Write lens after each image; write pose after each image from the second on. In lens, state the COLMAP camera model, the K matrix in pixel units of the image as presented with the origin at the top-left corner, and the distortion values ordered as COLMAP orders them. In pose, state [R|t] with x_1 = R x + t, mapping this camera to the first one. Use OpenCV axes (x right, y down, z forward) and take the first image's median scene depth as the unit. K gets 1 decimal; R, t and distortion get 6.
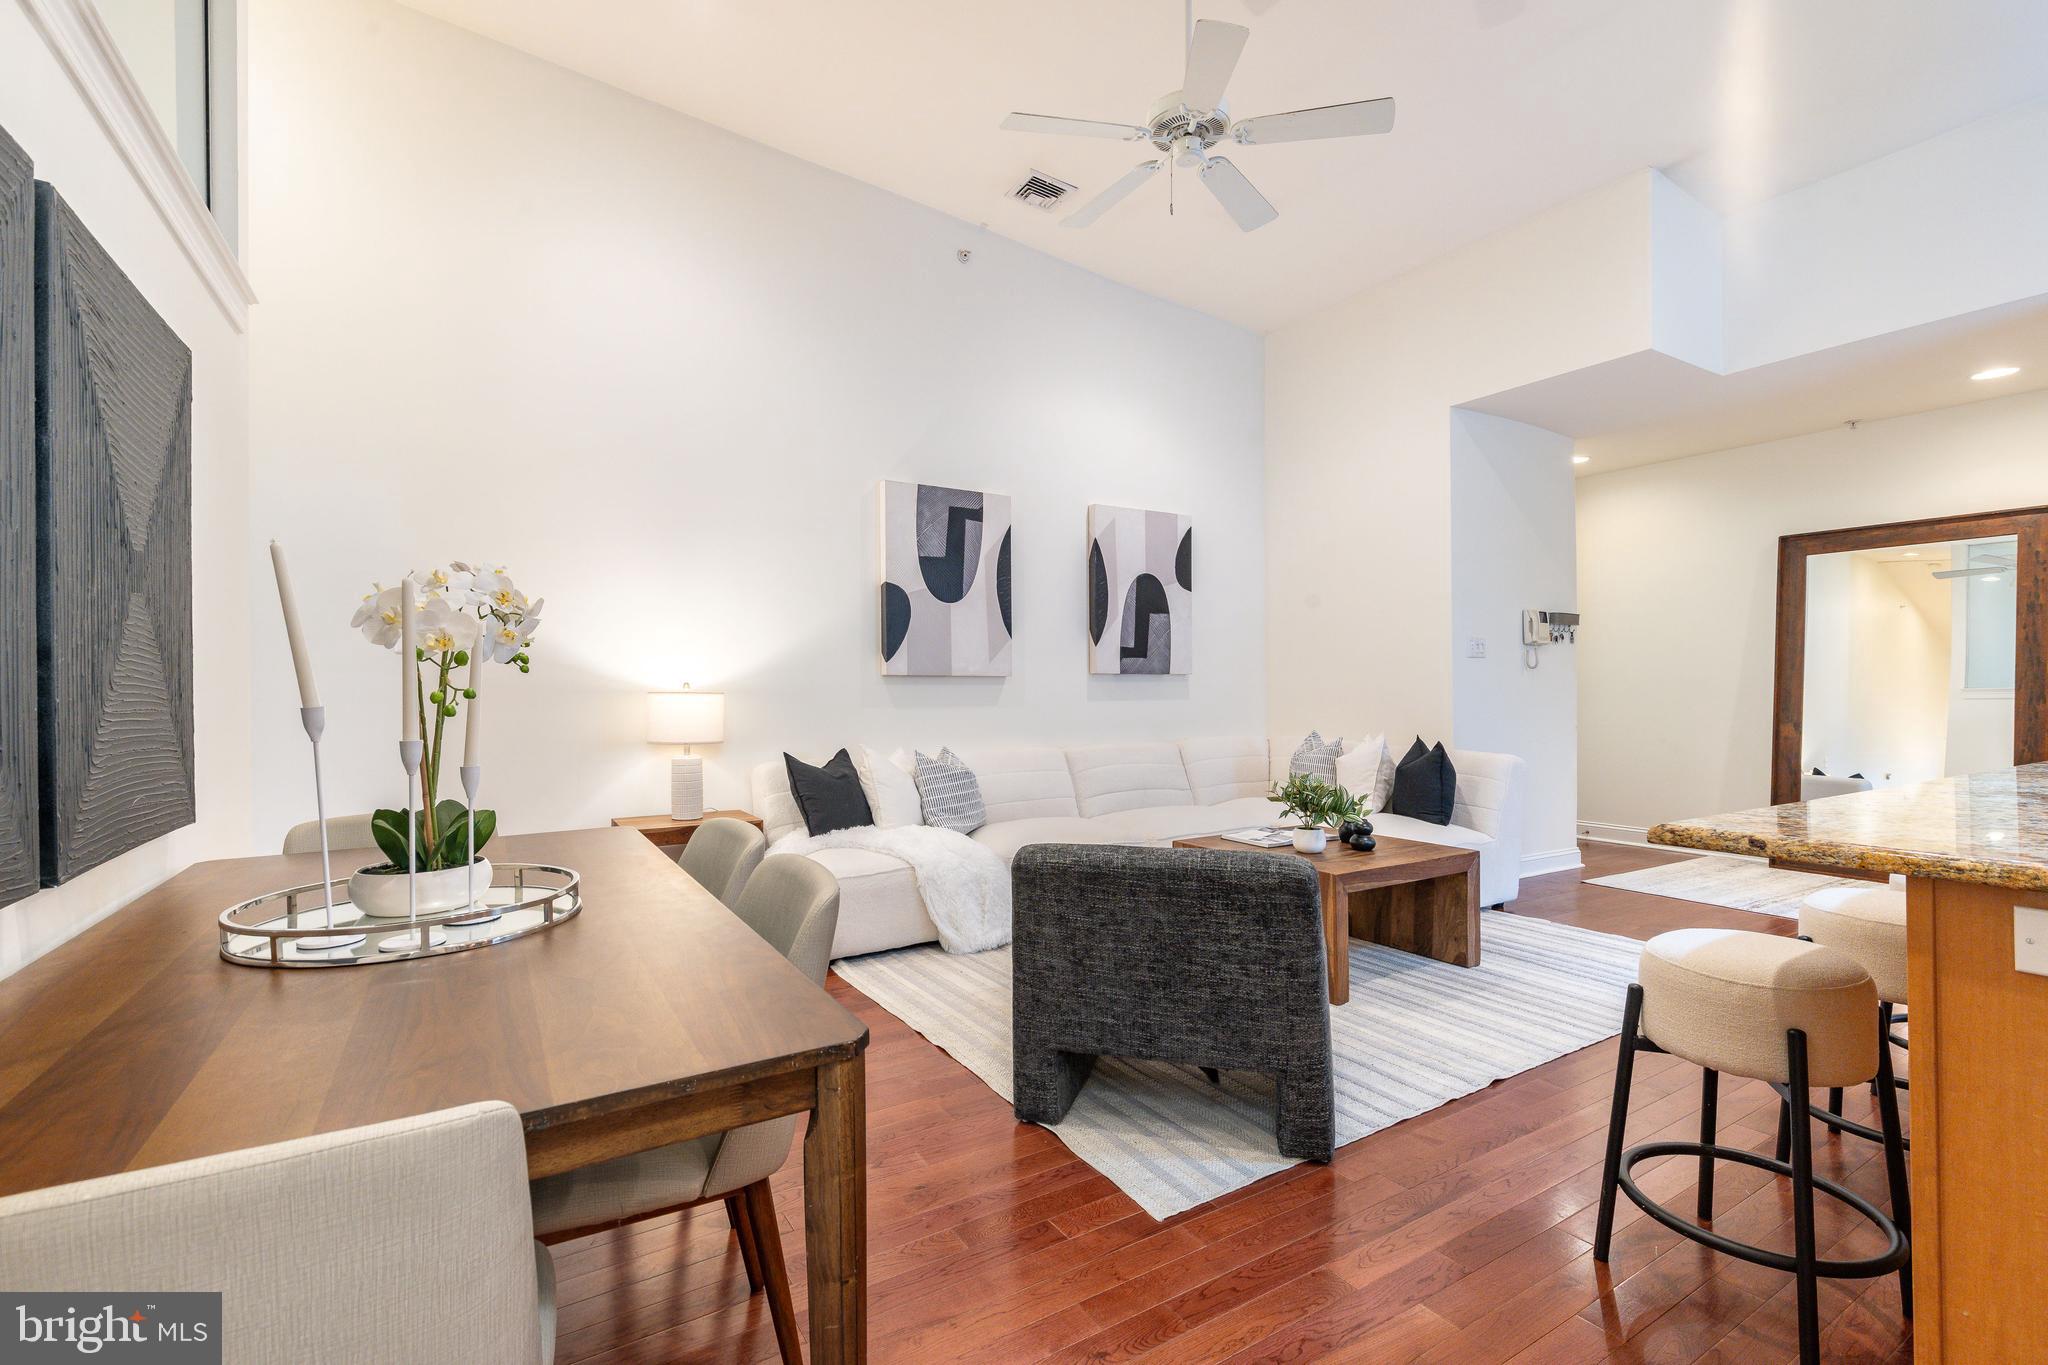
lens RADIAL K [[915.8, 0, 1026.1], [0, 915.8, 690.7], [0, 0, 1]] dist [0.003507, -0.001023]
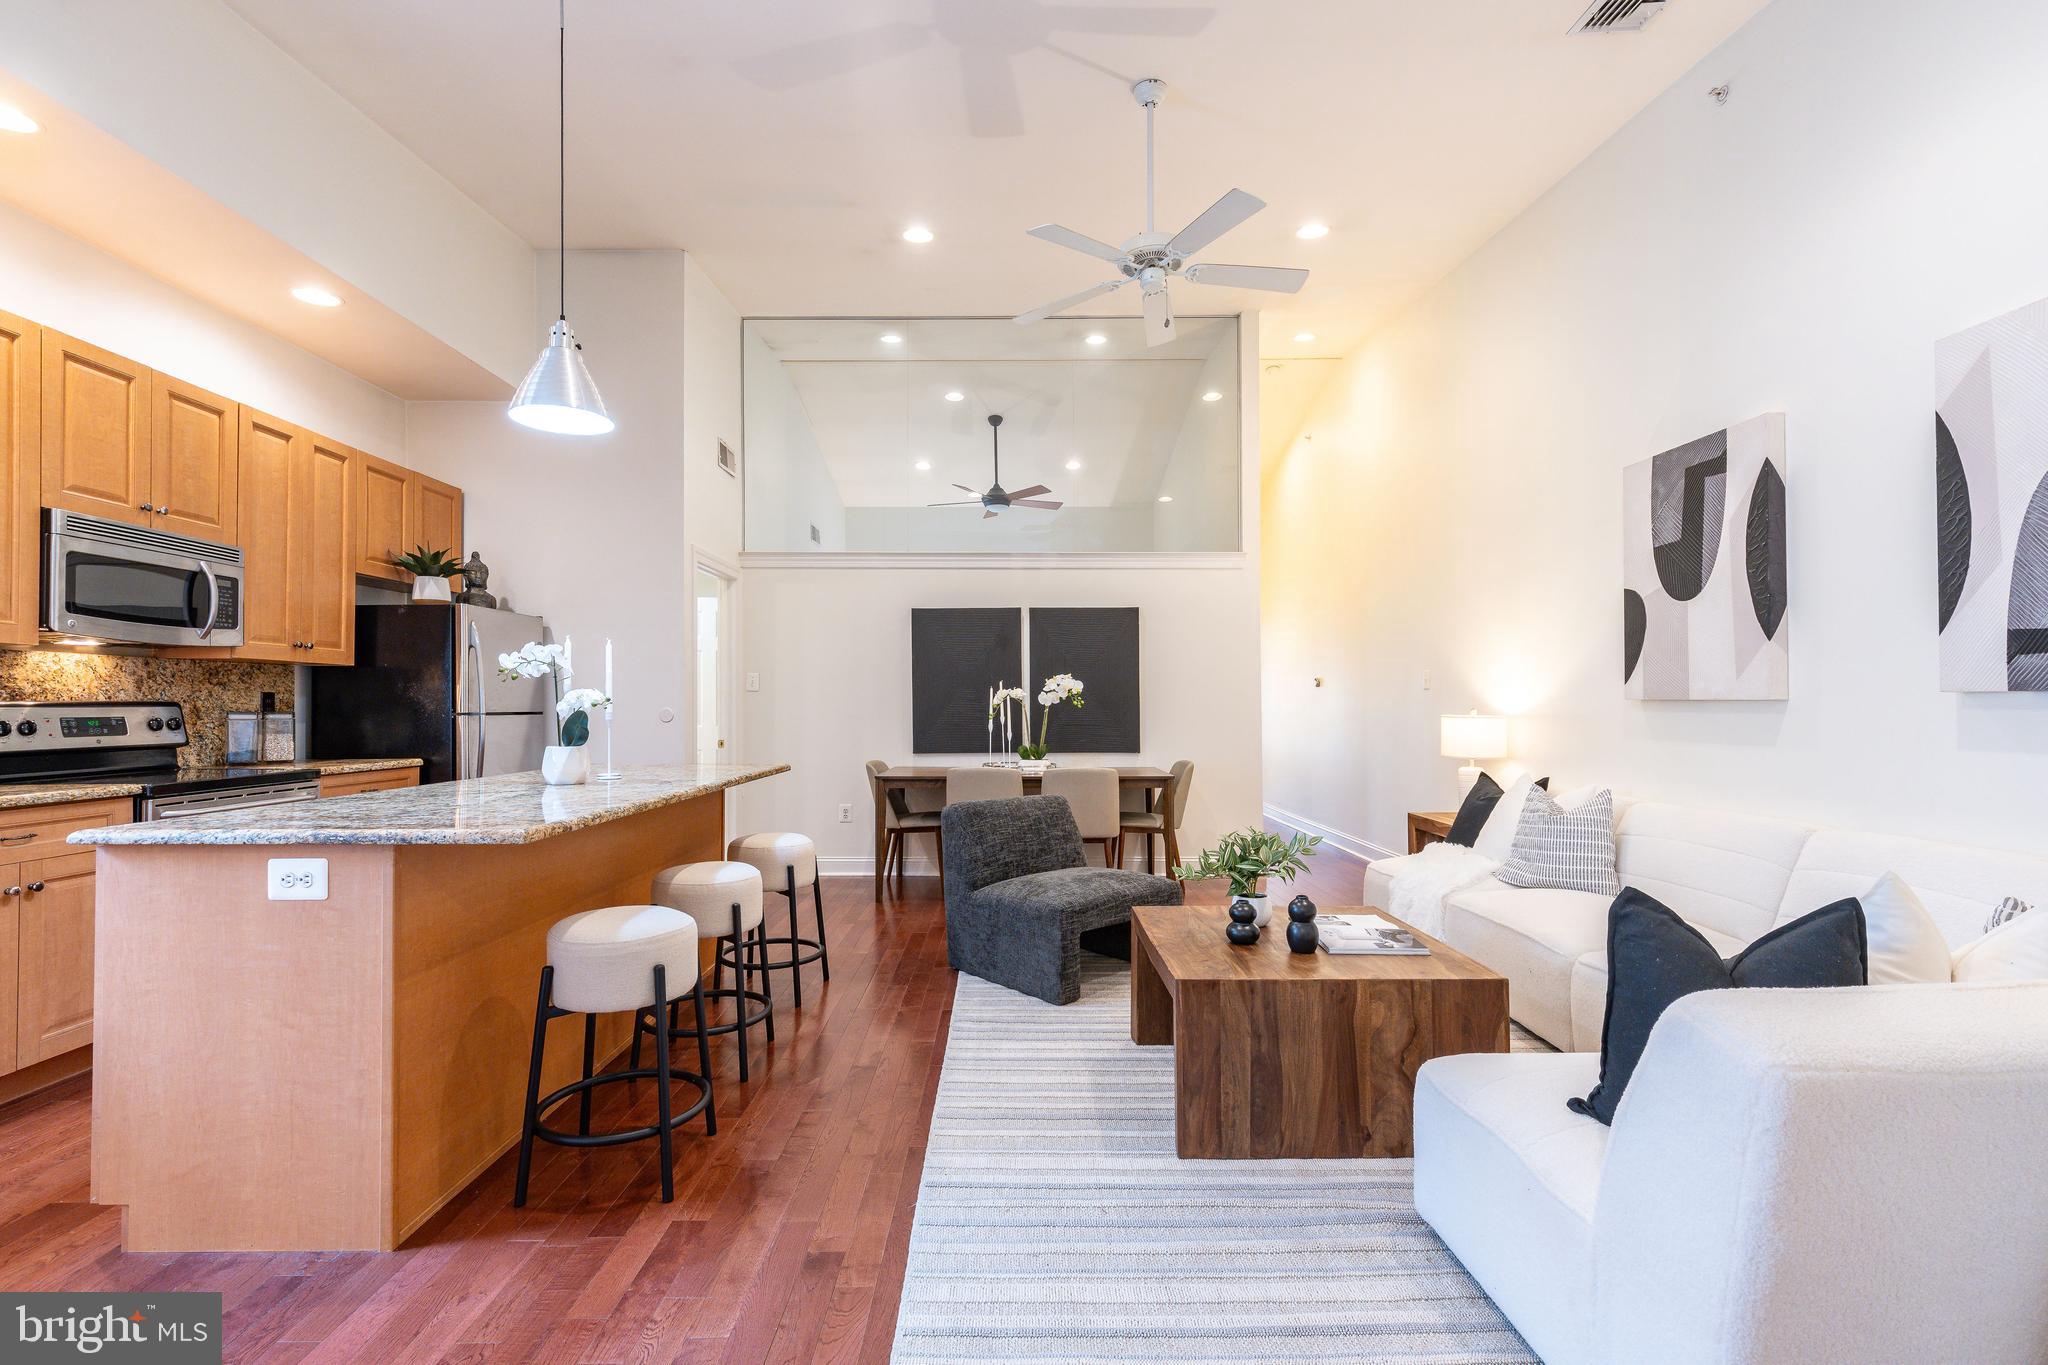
lens RADIAL K [[915.8, 0, 1024.0], [0, 915.8, 693.7], [0, 0, 1]] dist [0.003507, -0.001023]
pose [[-0.522535, -0.003395, -0.852611, 0.978430], [0.000809, 0.999990, -0.004477, -0.021652], [0.852618, -0.003030, -0.522527, 1.111103]]
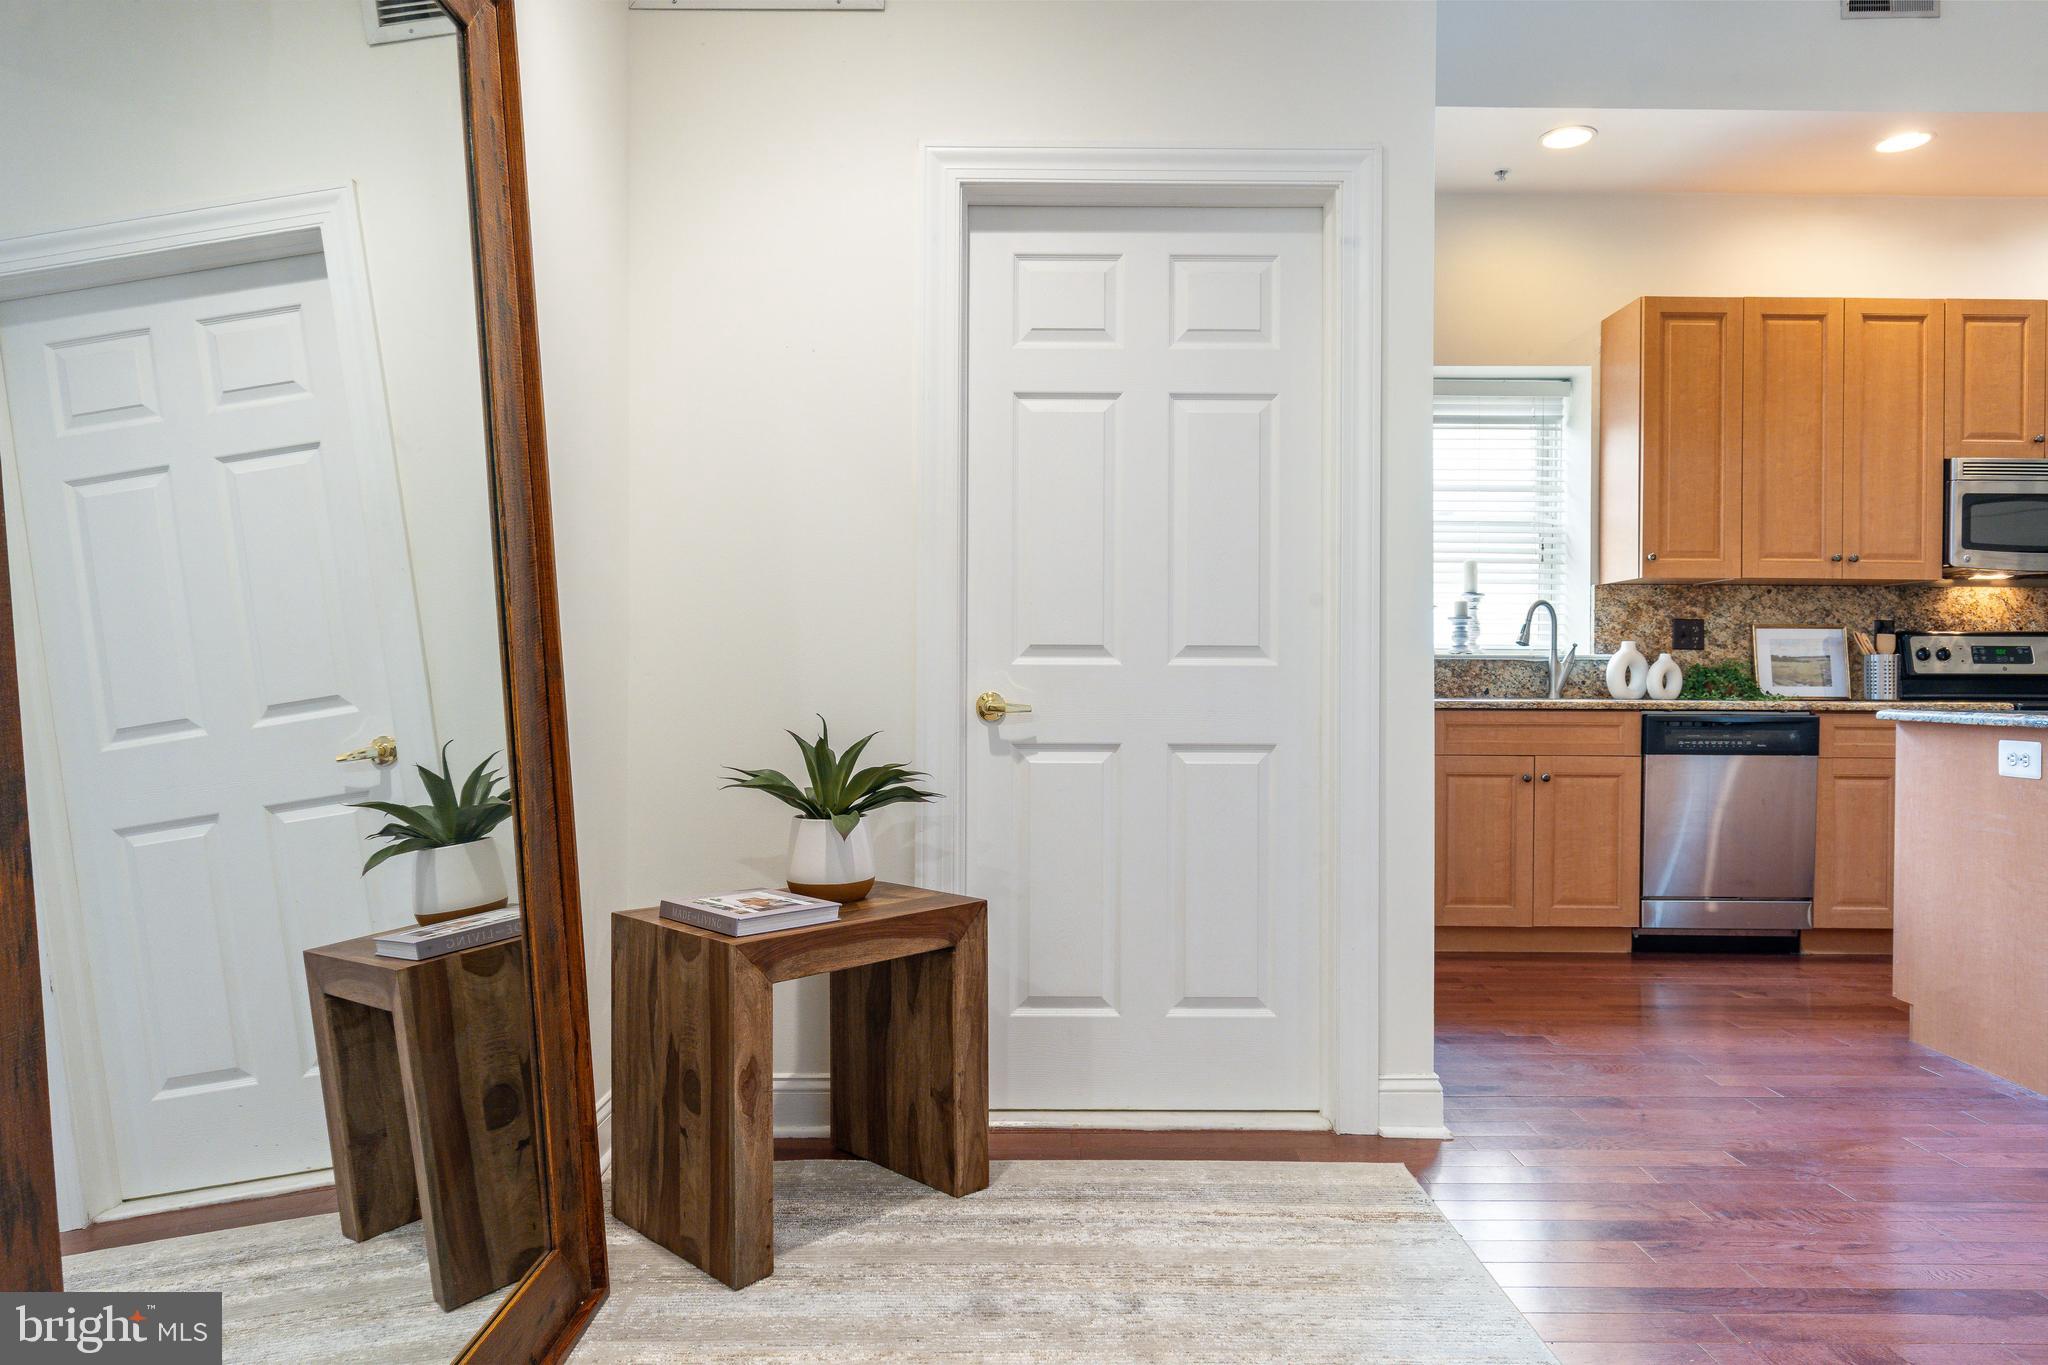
lens RADIAL K [[1245.9, 0, 1027.3], [0, 1245.9, 684.2], [0, 0, 1]] dist [-0.007211, 0.005009]
pose [[-0.852955, -0.003191, 0.521975, 0.884688], [0.000987, 0.999970, 0.007726, 0.022188], [-0.521984, 0.007105, -0.852926, 1.469867]]
